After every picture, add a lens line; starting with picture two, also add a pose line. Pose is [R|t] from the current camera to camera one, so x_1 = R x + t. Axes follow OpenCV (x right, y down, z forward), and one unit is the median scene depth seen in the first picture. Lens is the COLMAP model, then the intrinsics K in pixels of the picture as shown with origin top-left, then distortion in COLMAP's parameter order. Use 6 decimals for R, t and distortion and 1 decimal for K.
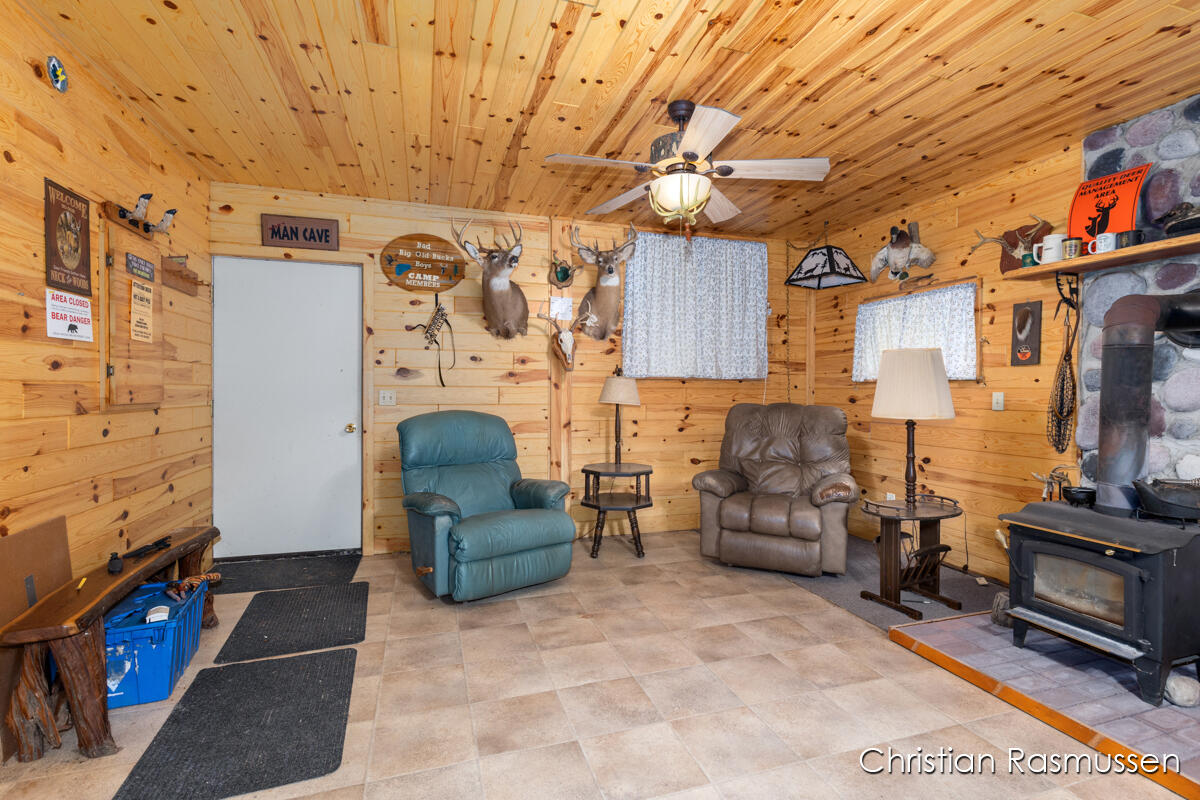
lens RADIAL K [[552.1, 0, 603.5], [0, 552.1, 394.9], [0, 0, 1]] dist [0.008206, -0.002013]
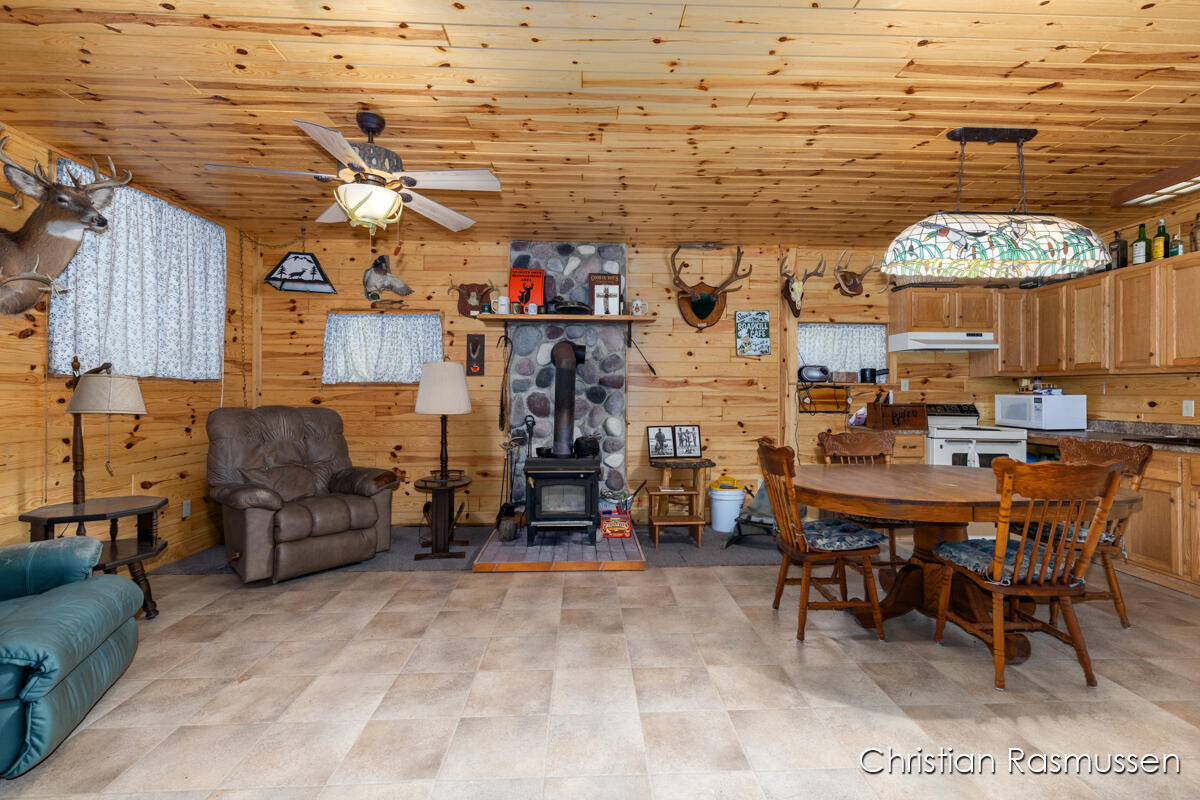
lens RADIAL K [[552.1, 0, 605.3], [0, 552.1, 394.4], [0, 0, 1]] dist [0.008206, -0.002013]
pose [[0.269712, -0.010669, 0.962882, -0.545899], [0.006619, 0.999936, 0.009226, -0.012795], [-0.962918, 0.003885, 0.269765, 0.228446]]
